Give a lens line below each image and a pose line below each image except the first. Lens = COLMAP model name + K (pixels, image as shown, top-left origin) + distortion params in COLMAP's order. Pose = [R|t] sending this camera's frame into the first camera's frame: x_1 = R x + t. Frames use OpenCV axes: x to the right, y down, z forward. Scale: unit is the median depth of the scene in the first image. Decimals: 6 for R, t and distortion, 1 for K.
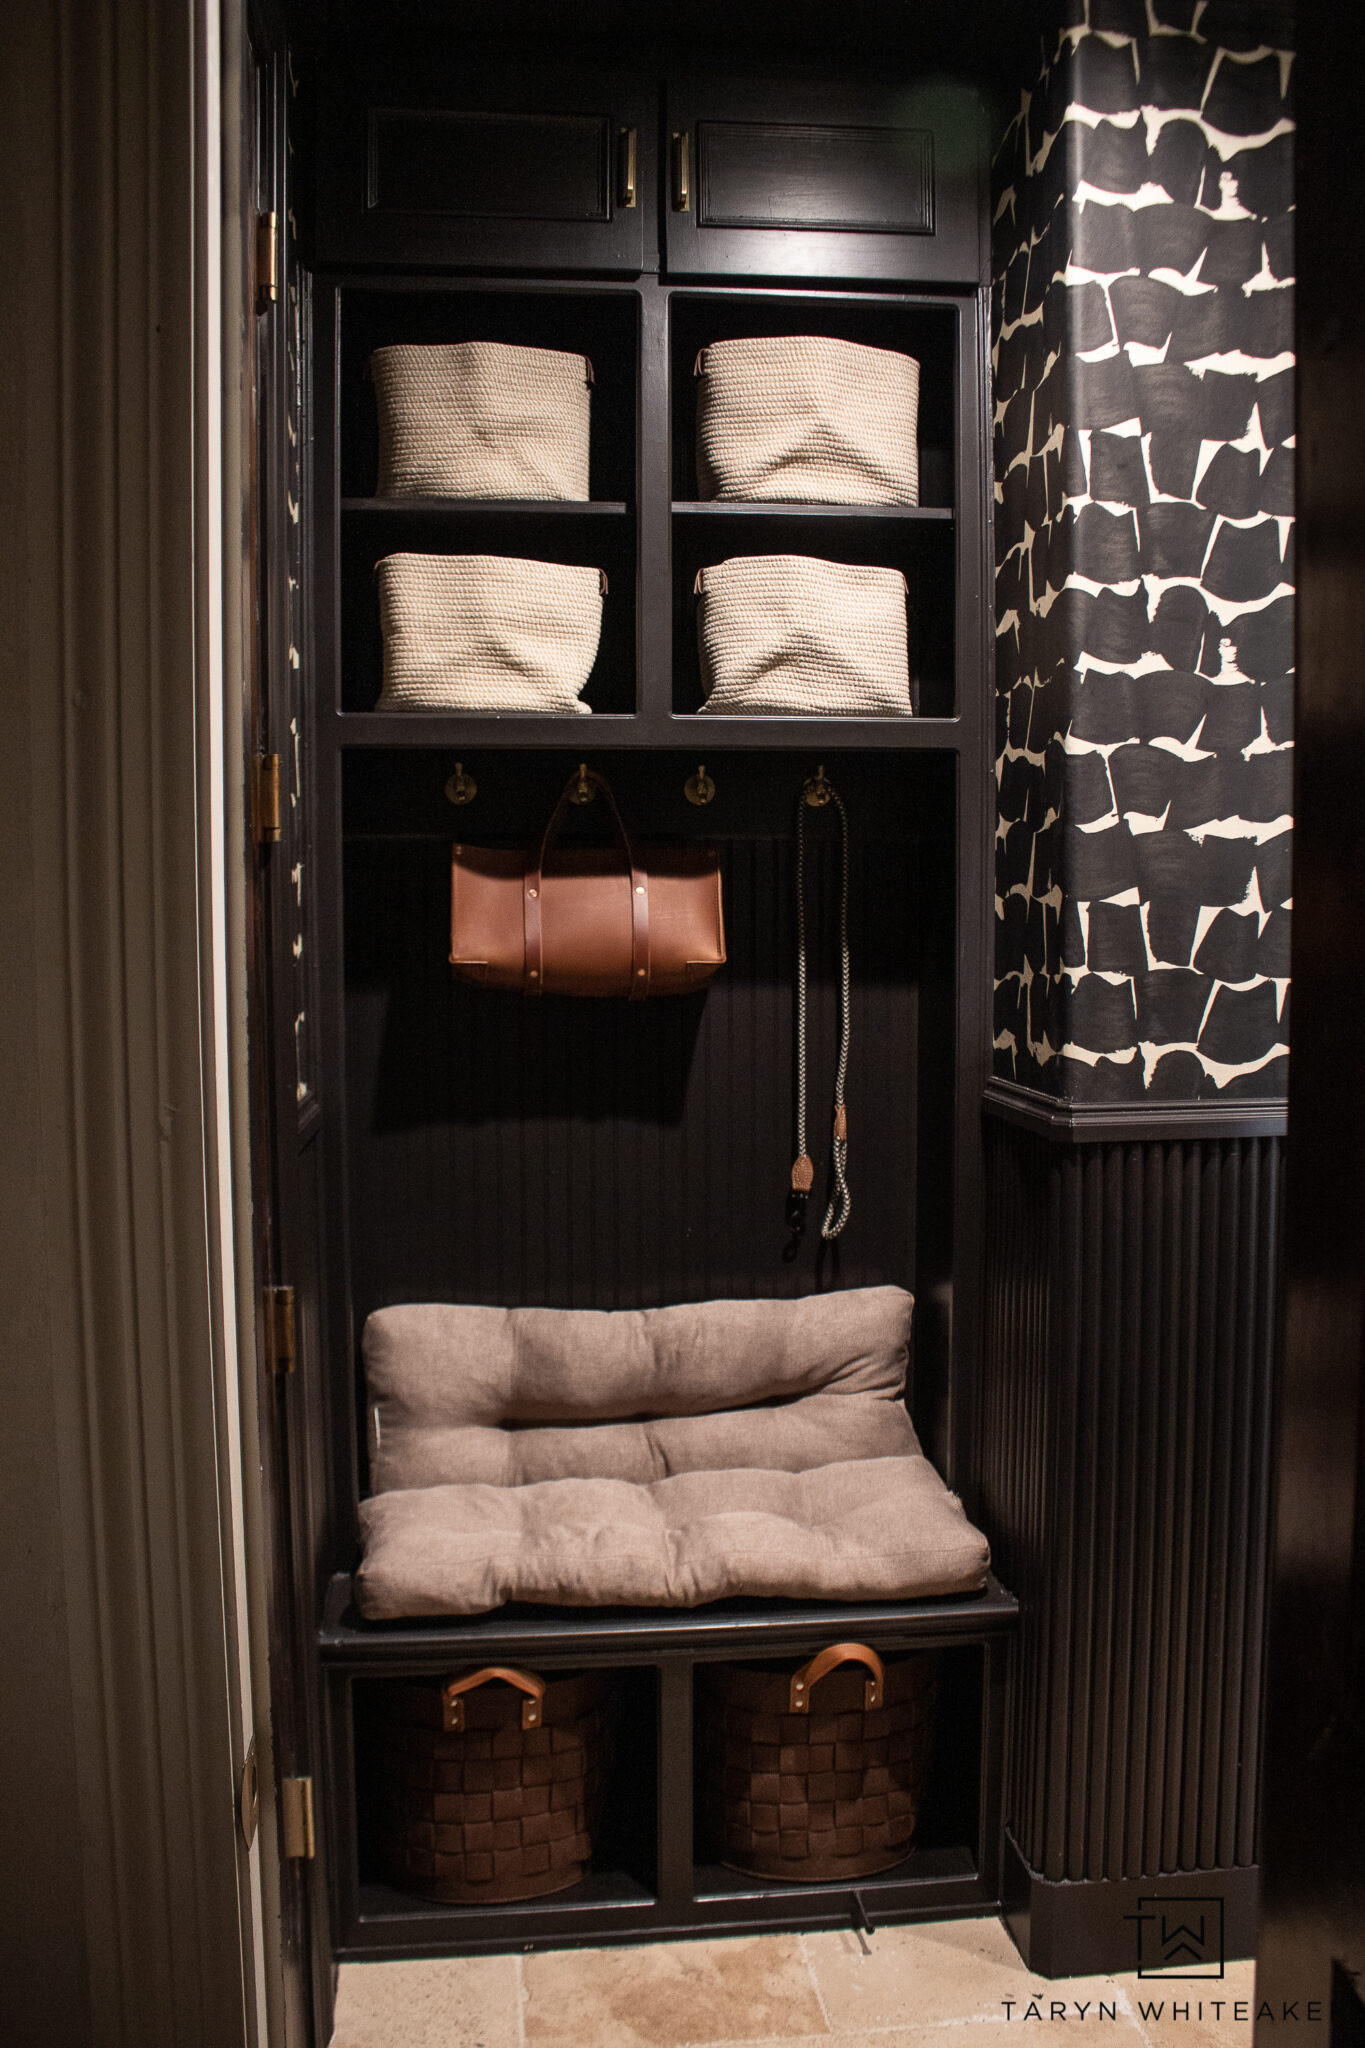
lens RADIAL K [[1725.8, 0, 676.2], [0, 1725.8, 1047.2], [0, 0, 1]] dist [-0.157848, 0.123963]
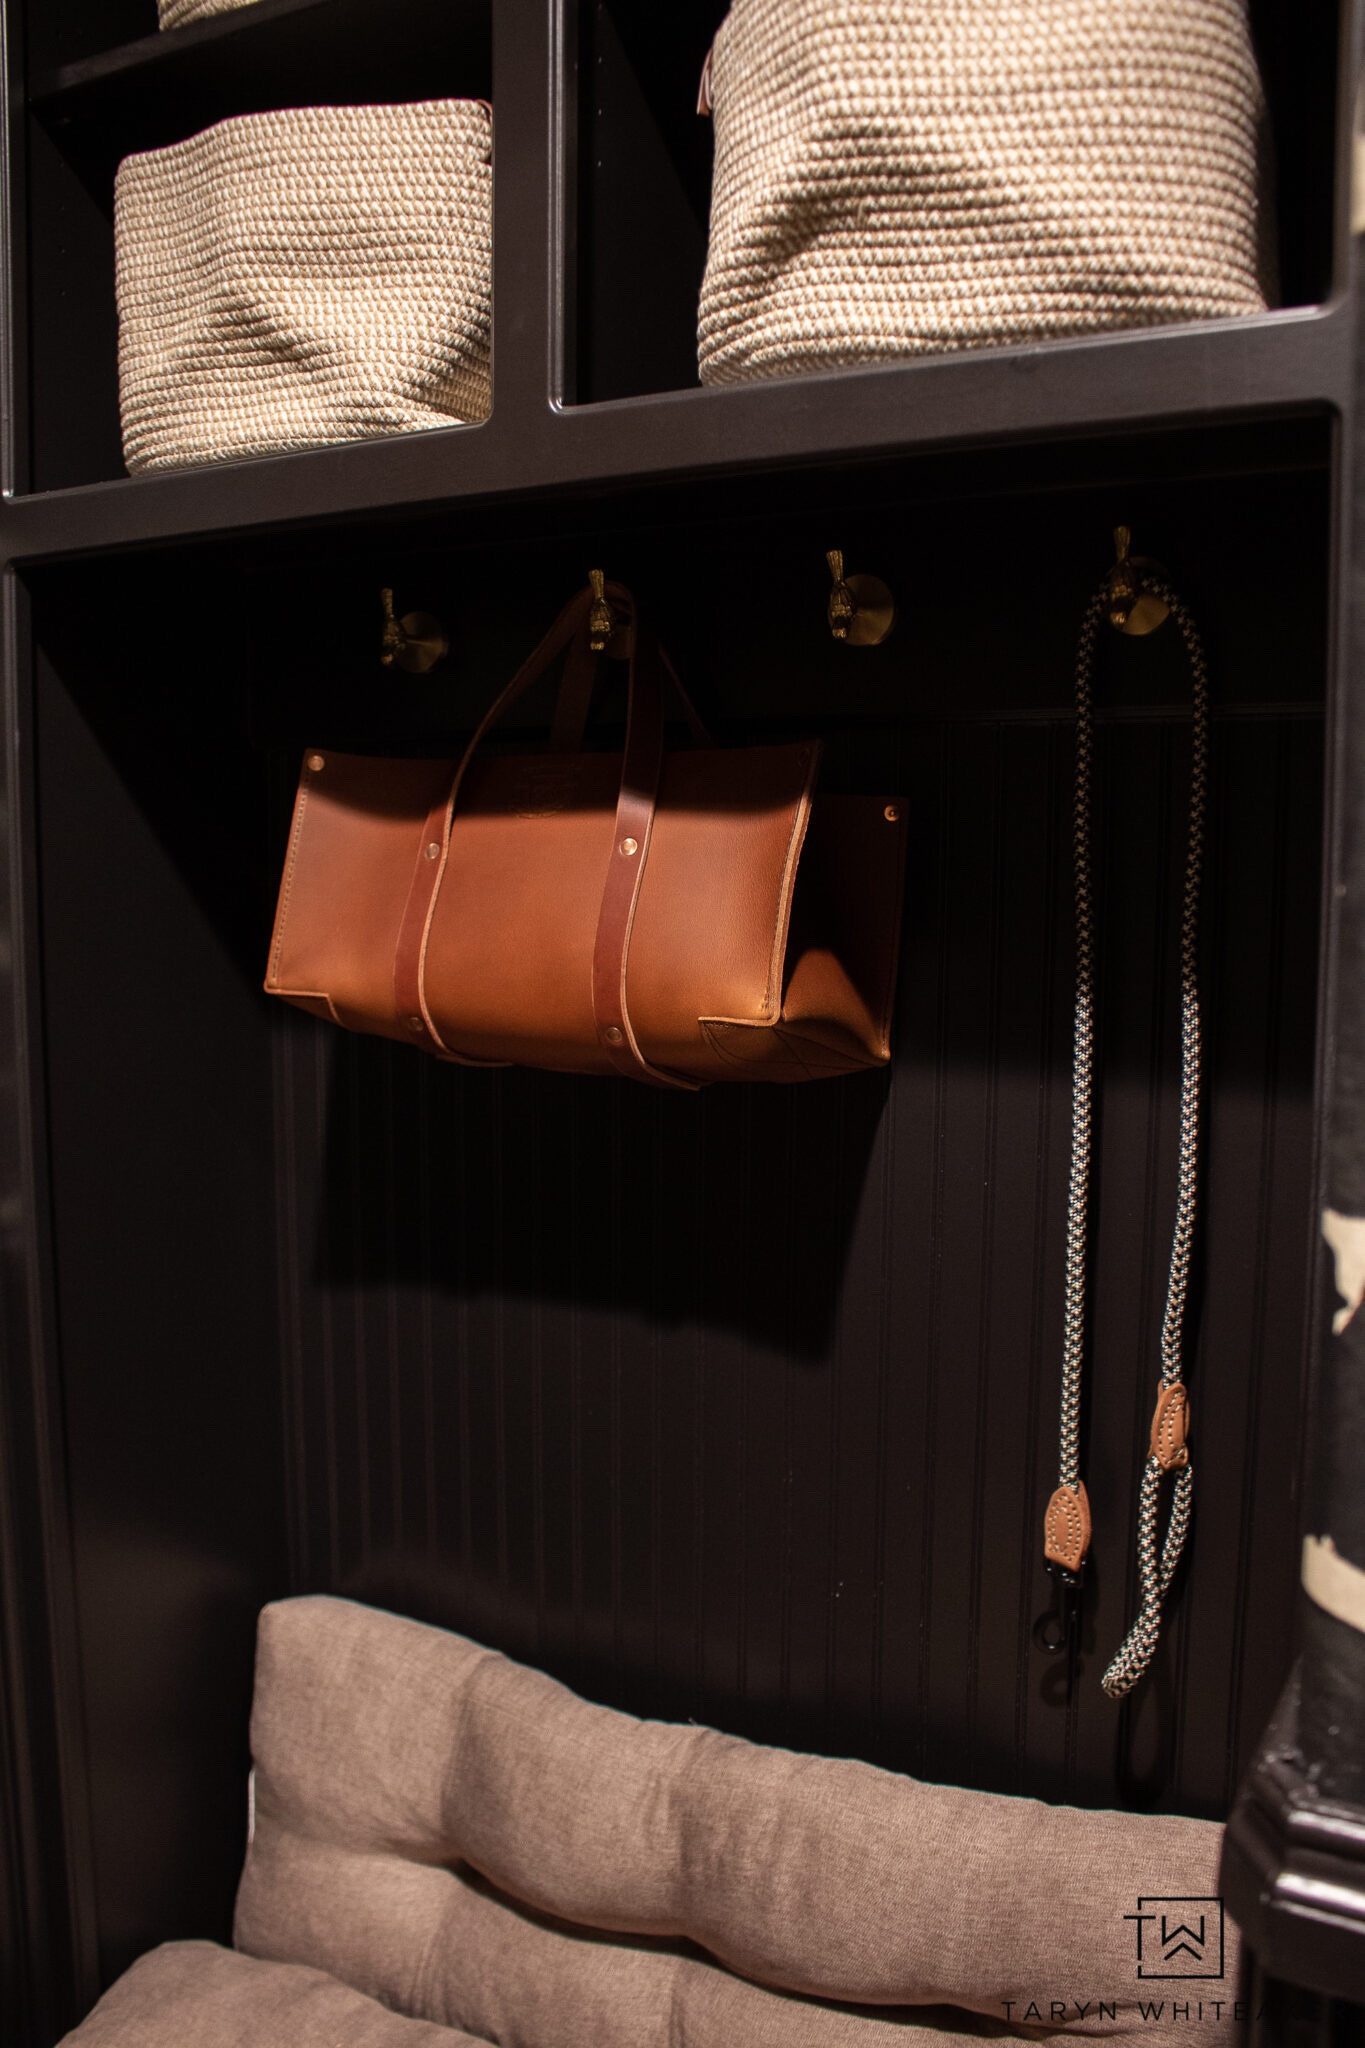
lens RADIAL K [[1725.8, 0, 676.2], [0, 1725.8, 1047.2], [0, 0, 1]] dist [-0.157848, 0.123963]
pose [[0.802490, 0.072857, -0.592200, 0.246756], [-0.049847, 0.997234, 0.055139, -0.064246], [0.594579, -0.014729, 0.803902, 0.655513]]
